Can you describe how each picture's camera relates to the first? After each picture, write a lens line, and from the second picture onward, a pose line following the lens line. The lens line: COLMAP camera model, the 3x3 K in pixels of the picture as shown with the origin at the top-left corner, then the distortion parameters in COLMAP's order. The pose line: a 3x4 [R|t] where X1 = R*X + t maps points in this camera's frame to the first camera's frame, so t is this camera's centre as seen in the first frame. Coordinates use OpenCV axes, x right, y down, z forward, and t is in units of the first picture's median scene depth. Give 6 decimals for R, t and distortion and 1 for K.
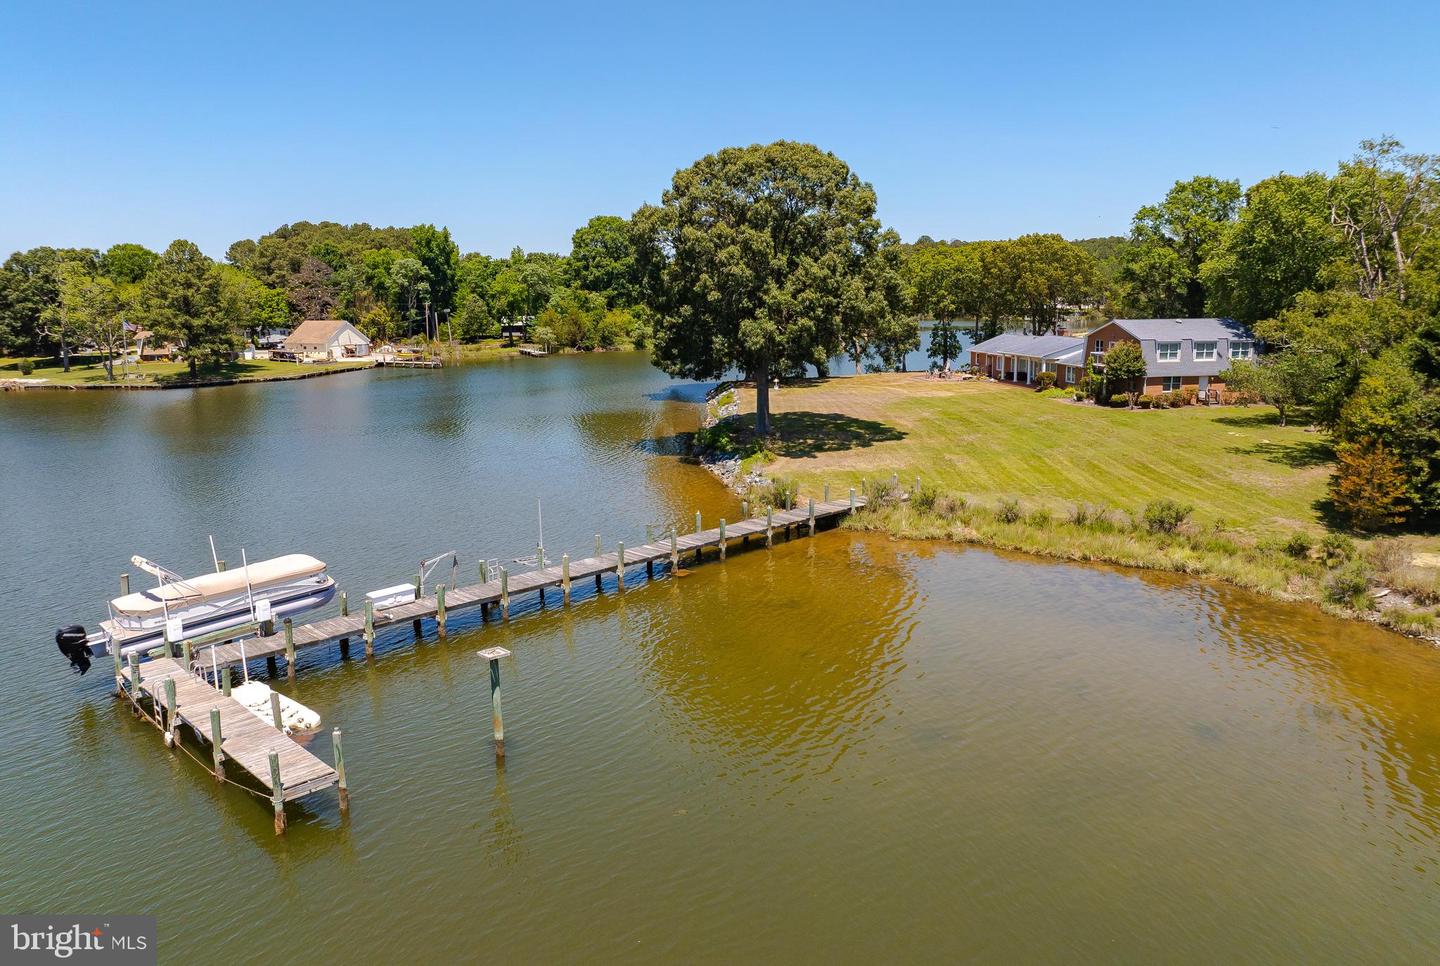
lens RADIAL K [[1043.2, 0, 719.7], [0, 1043.2, 473.3], [0, 0, 1]] dist [-0.017514, -0.003290]
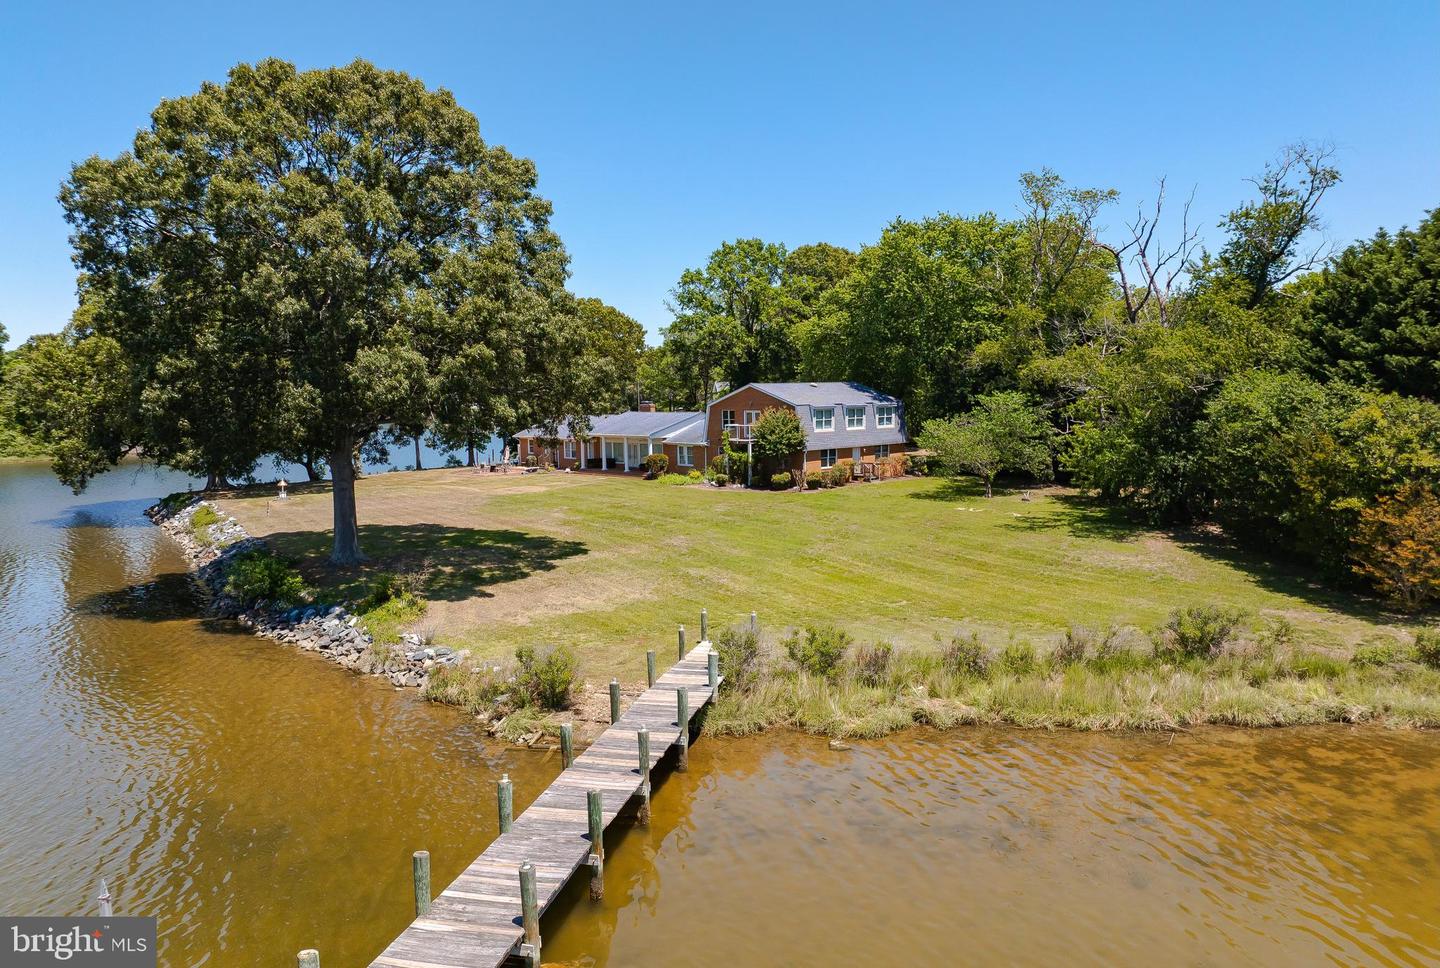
lens RADIAL K [[1043.2, 0, 712.7], [0, 1043.2, 479.6], [0, 0, 1]] dist [-0.017514, -0.003290]
pose [[0.836693, -0.048080, 0.545558, -0.092236], [0.103192, 0.992137, -0.070823, -0.020546], [-0.537863, 0.115554, 0.835075, 0.366310]]
